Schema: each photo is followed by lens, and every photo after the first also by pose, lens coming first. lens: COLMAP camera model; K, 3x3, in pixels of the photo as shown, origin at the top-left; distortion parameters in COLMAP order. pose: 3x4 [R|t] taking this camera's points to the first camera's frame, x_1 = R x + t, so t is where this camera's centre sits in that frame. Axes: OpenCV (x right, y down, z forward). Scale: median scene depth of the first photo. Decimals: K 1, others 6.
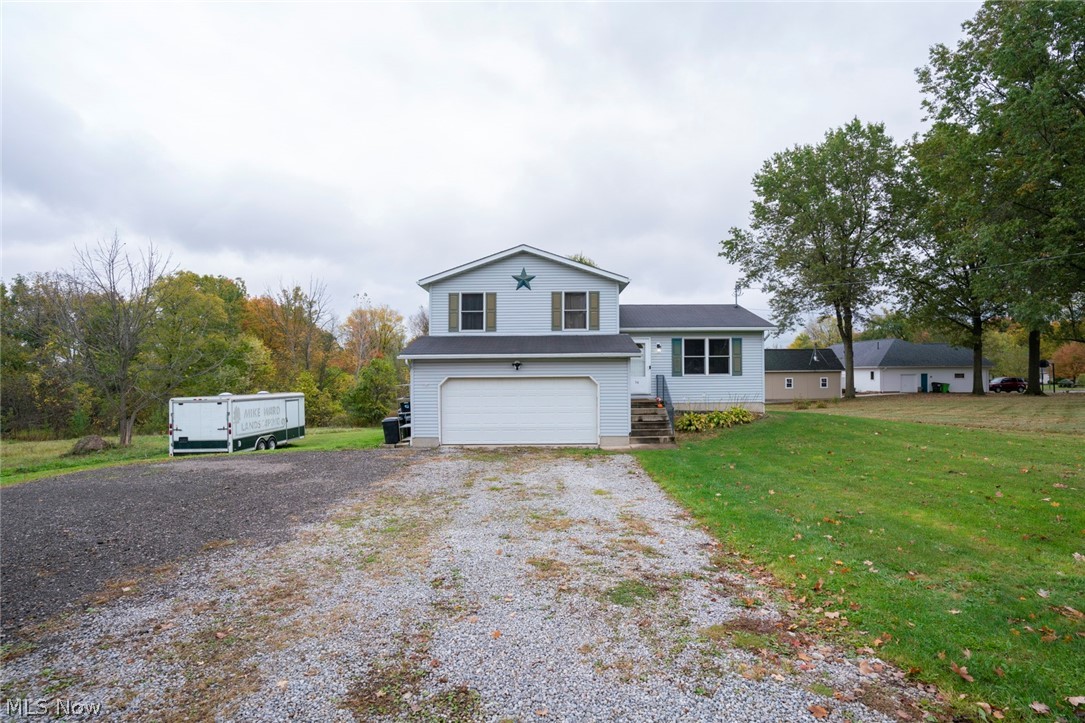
lens RADIAL K [[534.4, 0, 542.5], [0, 534.4, 361.5], [0, 0, 1]] dist [-0.001290, 0.000012]
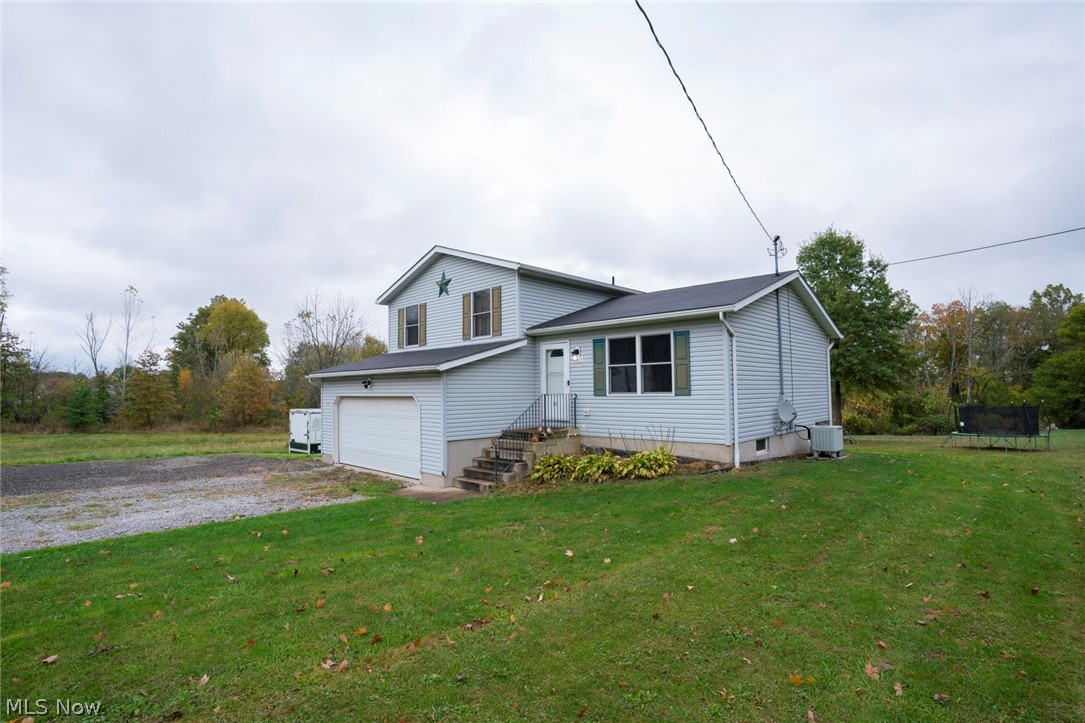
lens RADIAL K [[534.4, 0, 542.5], [0, 534.4, 361.5], [0, 0, 1]] dist [-0.001290, 0.000012]
pose [[0.695283, -0.039085, -0.717672, 0.700998], [0.017354, 0.999142, -0.037601, 0.008890], [0.718526, 0.013689, 0.695365, 0.506651]]
